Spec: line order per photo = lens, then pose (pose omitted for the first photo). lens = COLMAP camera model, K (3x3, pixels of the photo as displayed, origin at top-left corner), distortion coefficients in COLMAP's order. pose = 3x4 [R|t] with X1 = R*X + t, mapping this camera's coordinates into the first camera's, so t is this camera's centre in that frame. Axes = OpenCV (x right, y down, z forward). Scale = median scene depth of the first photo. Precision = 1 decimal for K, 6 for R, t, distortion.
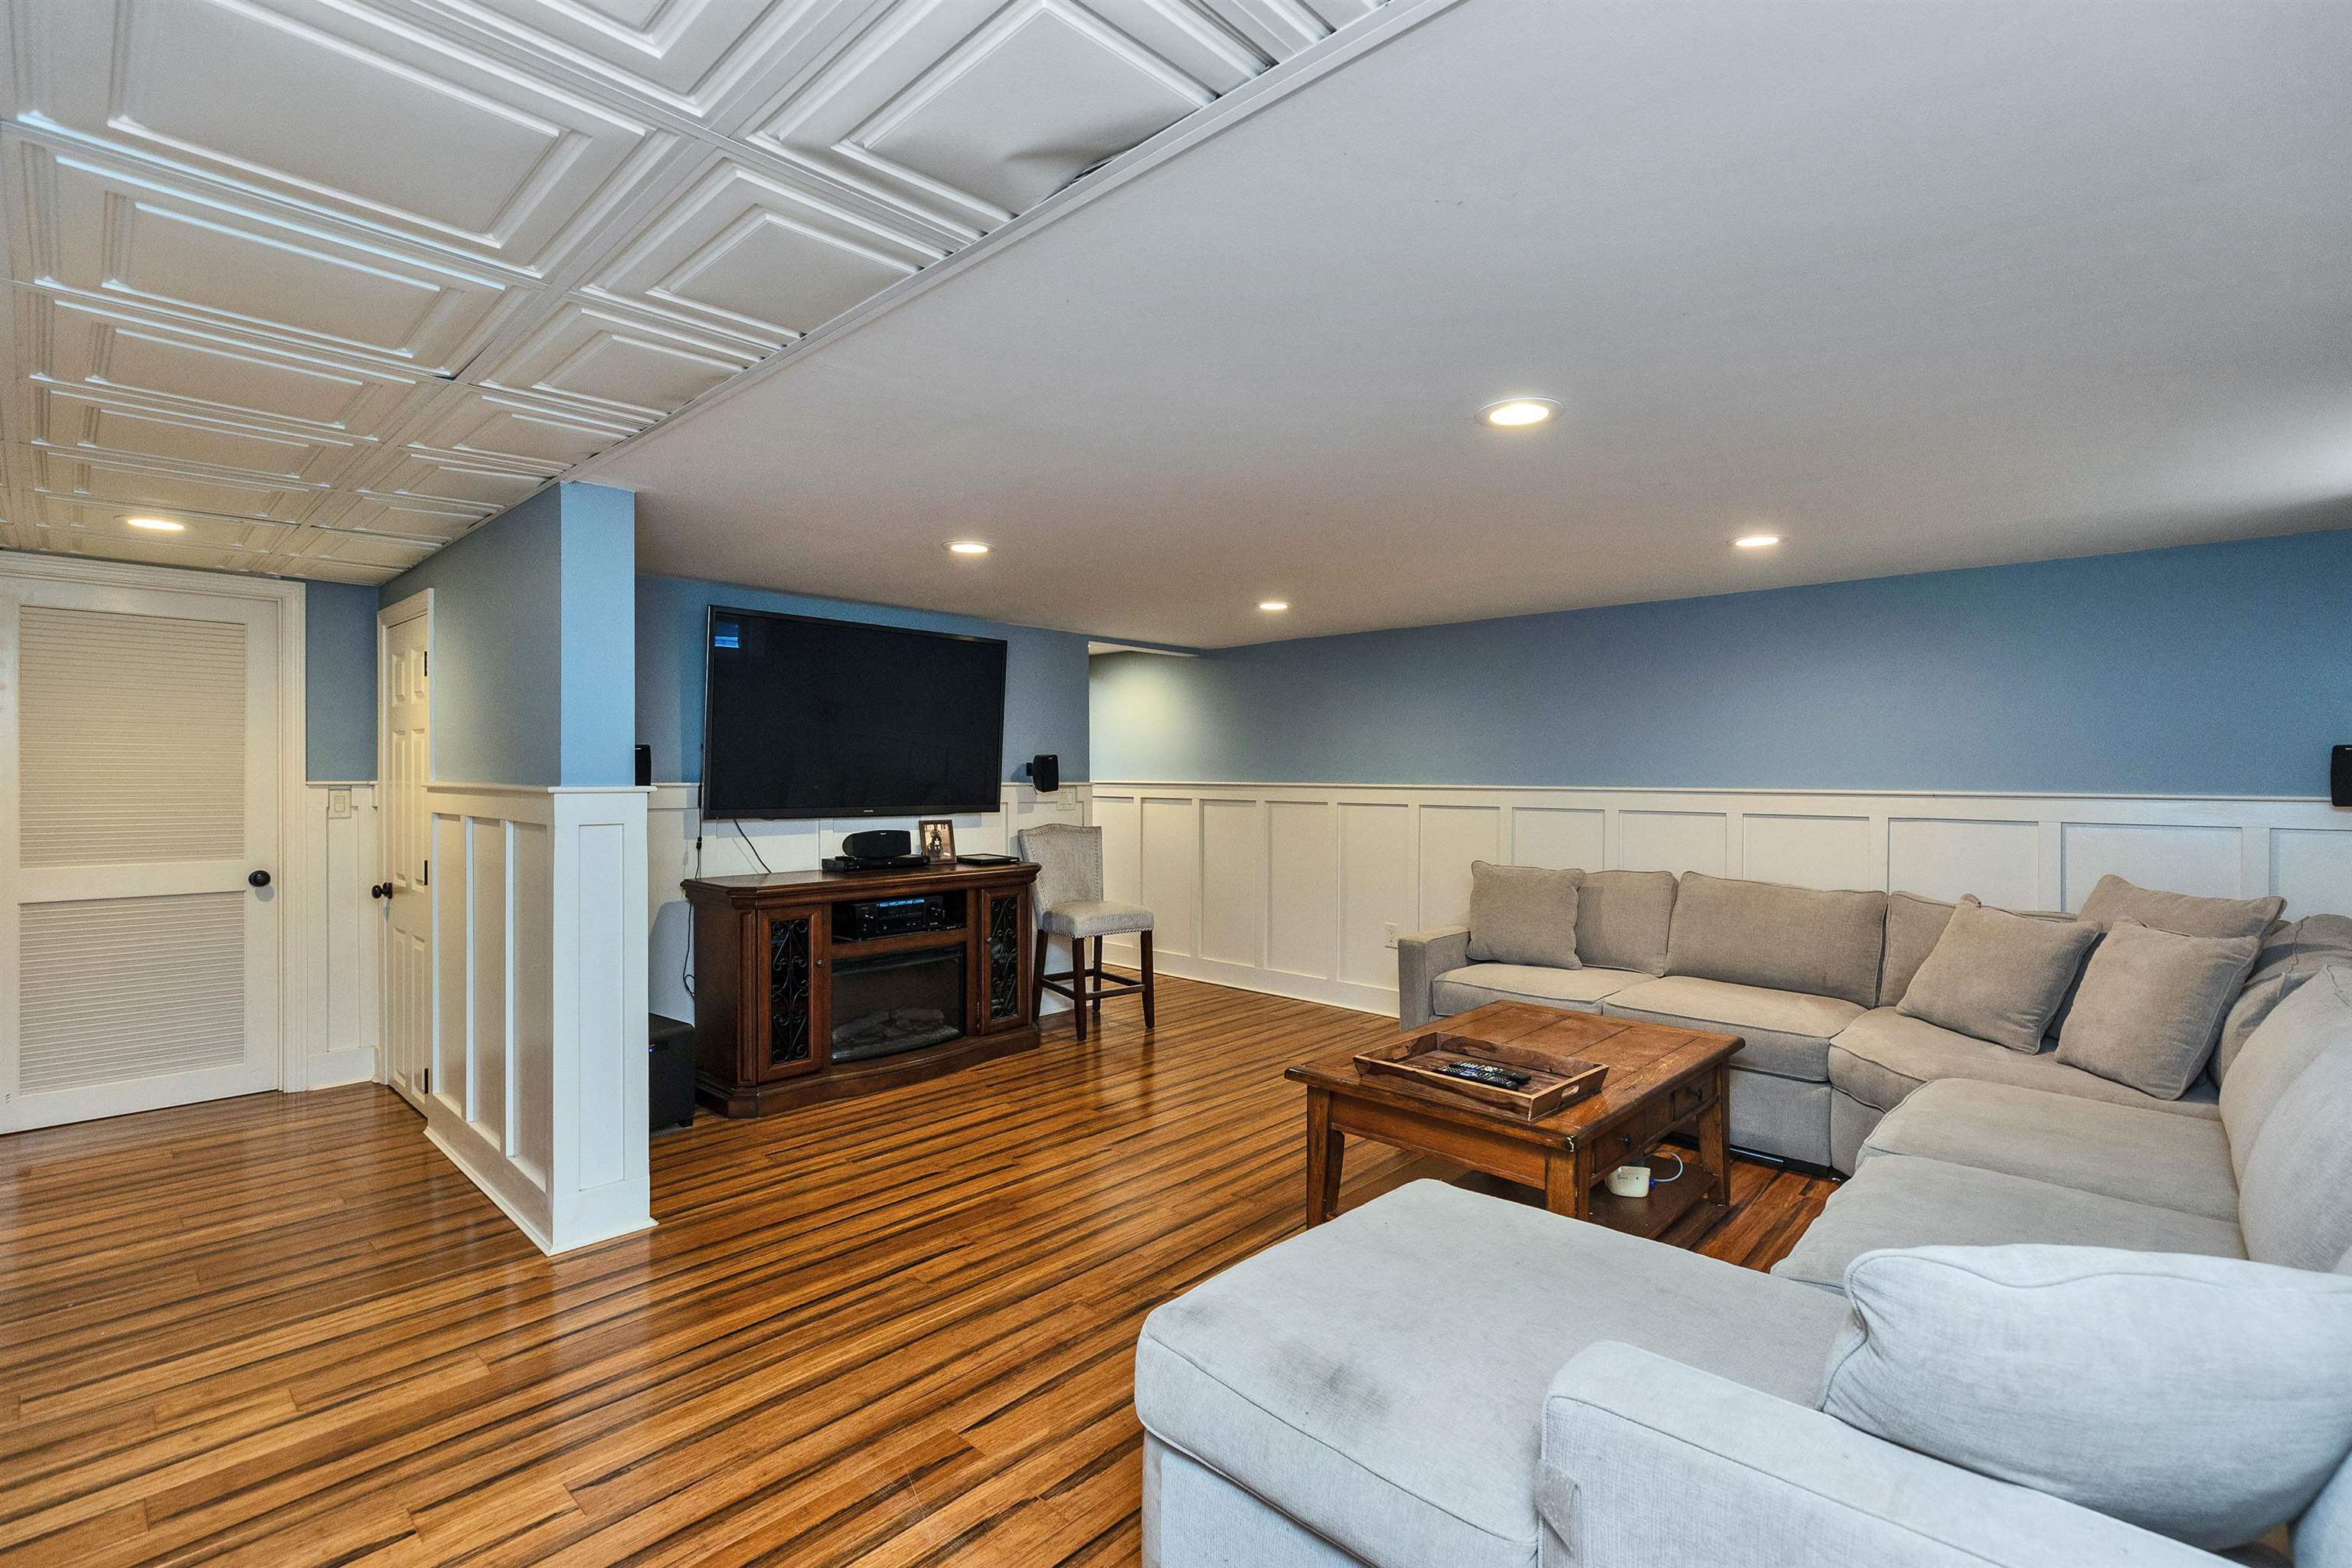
lens RADIAL K [[1053.9, 0, 1181.3], [0, 1053.9, 783.0], [0, 0, 1]] dist [0.009166, -0.001025]
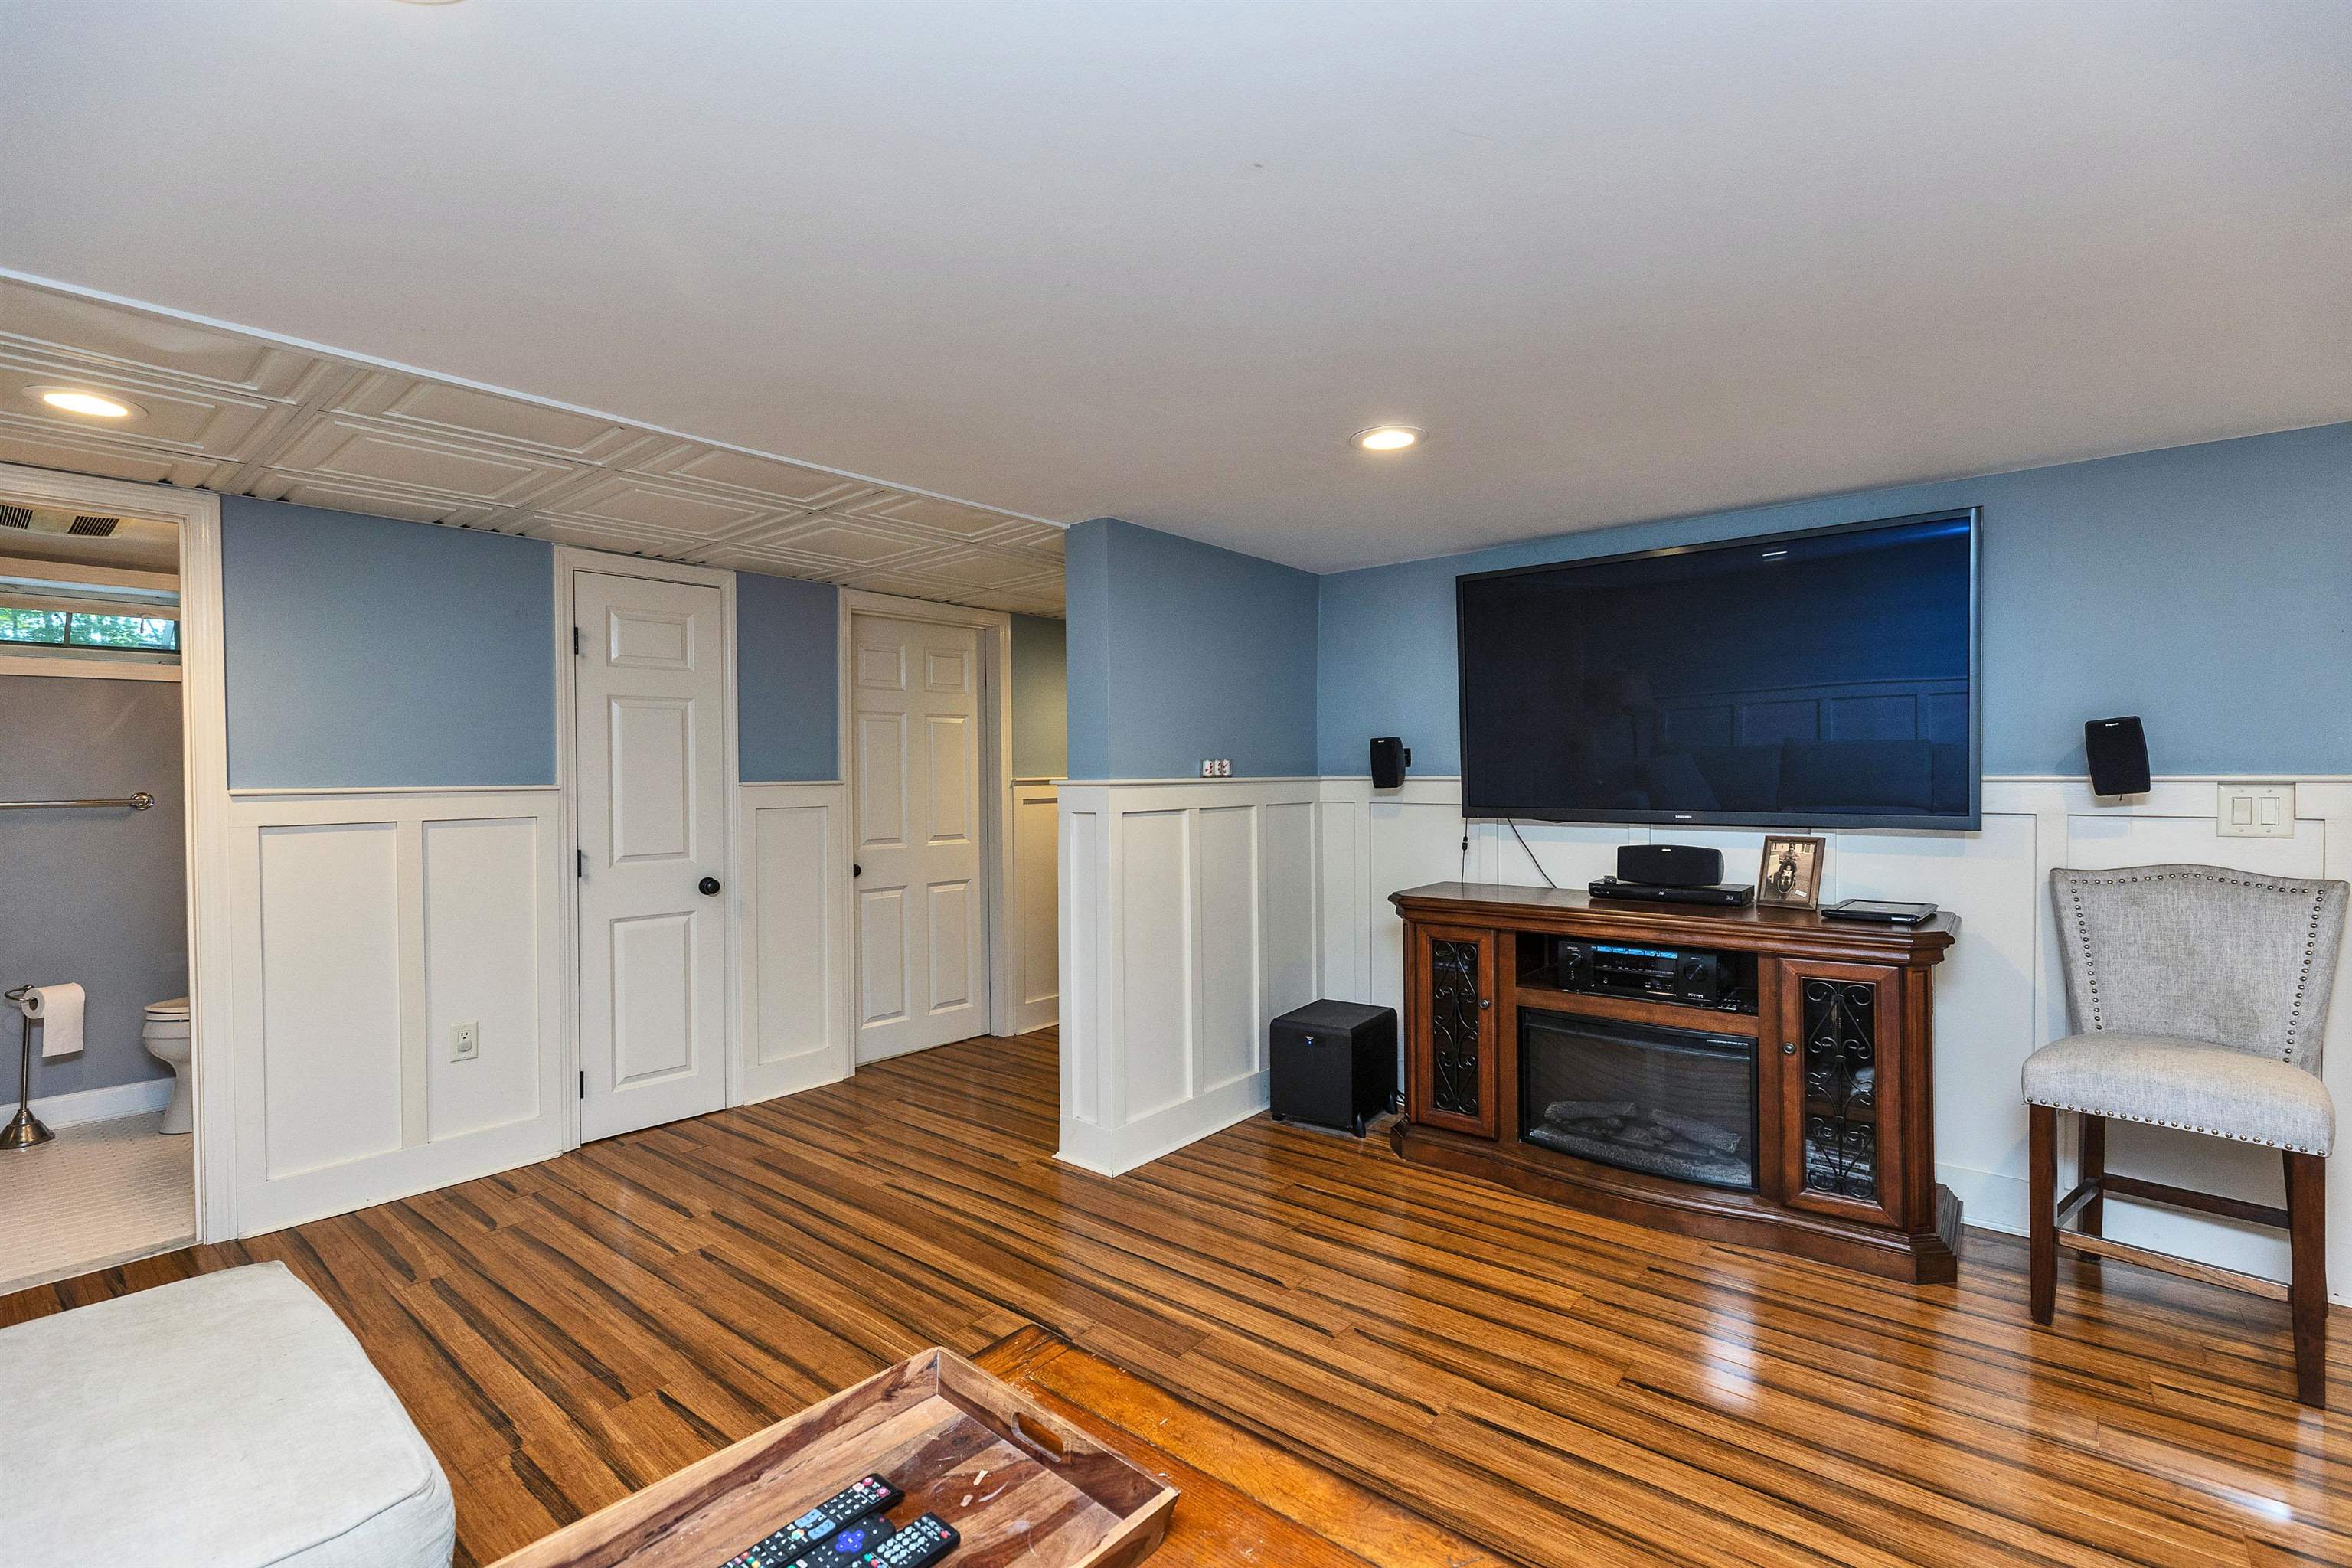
lens RADIAL K [[1053.9, 0, 1181.3], [0, 1053.9, 783.0], [0, 0, 1]] dist [0.009166, -0.001025]
pose [[0.059112, 0.007273, -0.998225, 0.513682], [0.002207, 0.999970, 0.007416, -0.002460], [0.998249, -0.002641, 0.059095, 0.851997]]
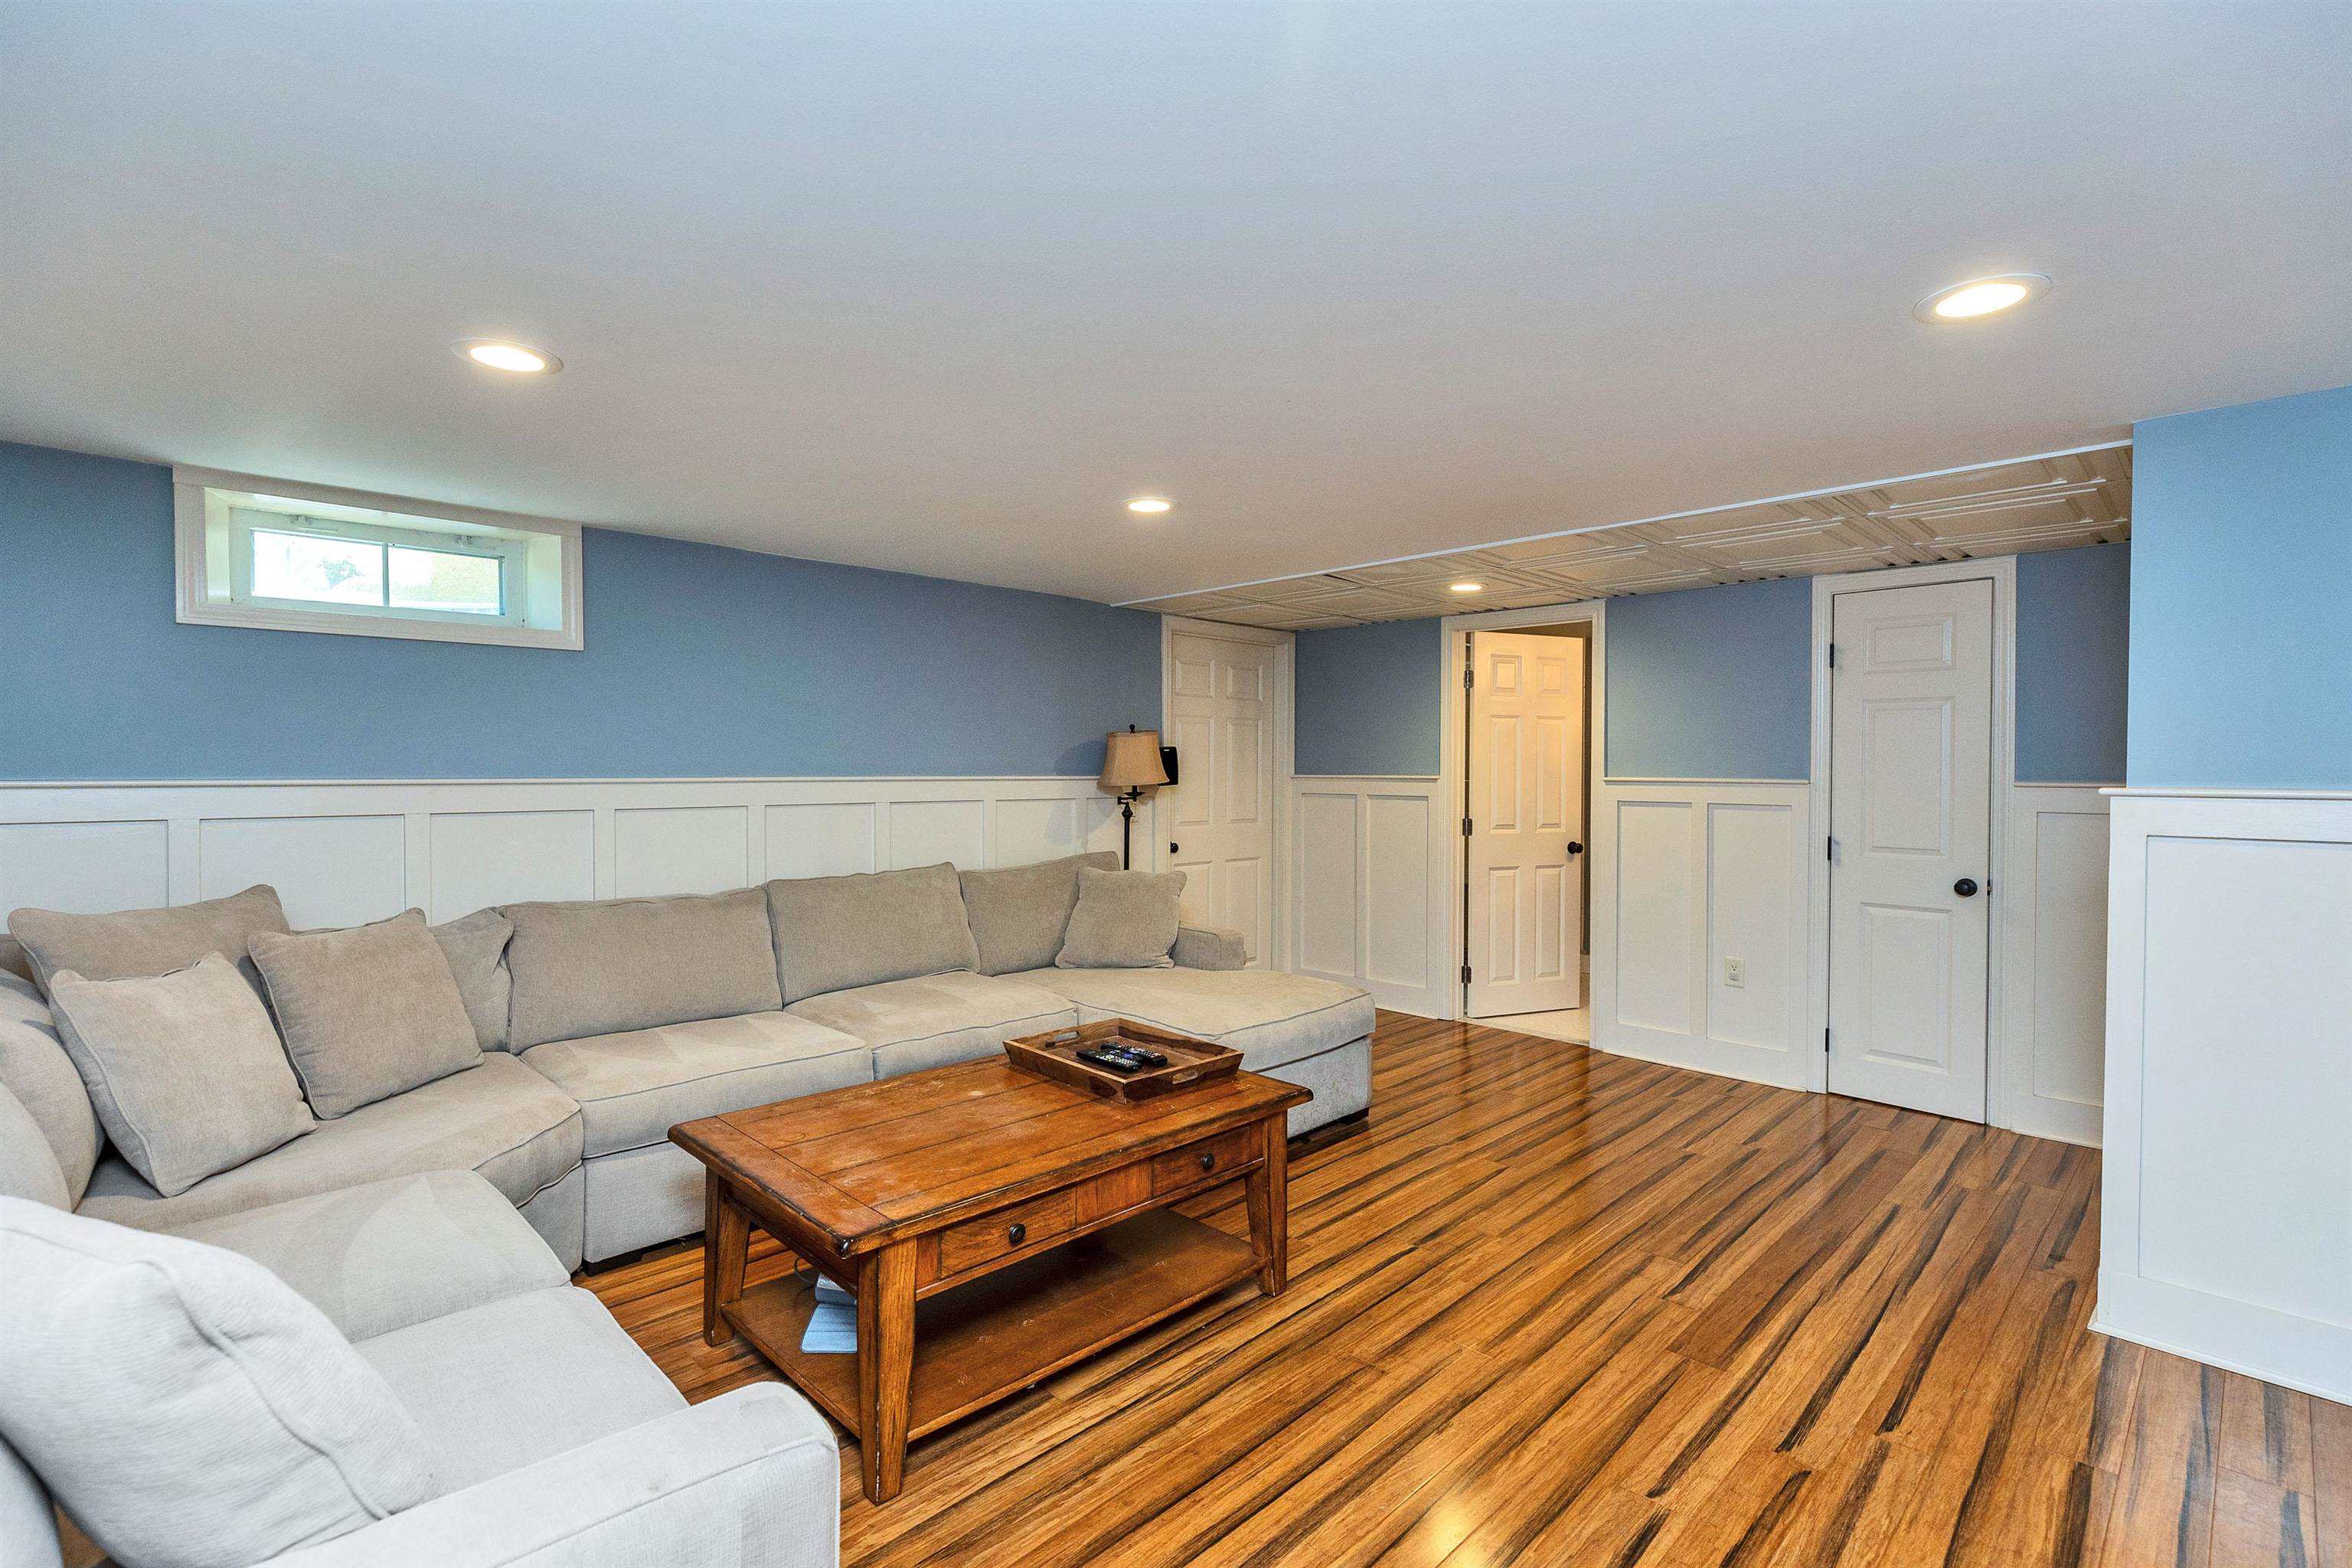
lens RADIAL K [[1101.7, 0, 1176.0], [0, 1101.7, 784.0], [0, 0, 1]] dist [0.035843, -0.000200]
pose [[-0.999636, -0.010620, 0.024813, 0.158842], [-0.010067, 0.999701, 0.022275, -0.010328], [-0.025043, 0.022017, -0.999444, 1.589419]]
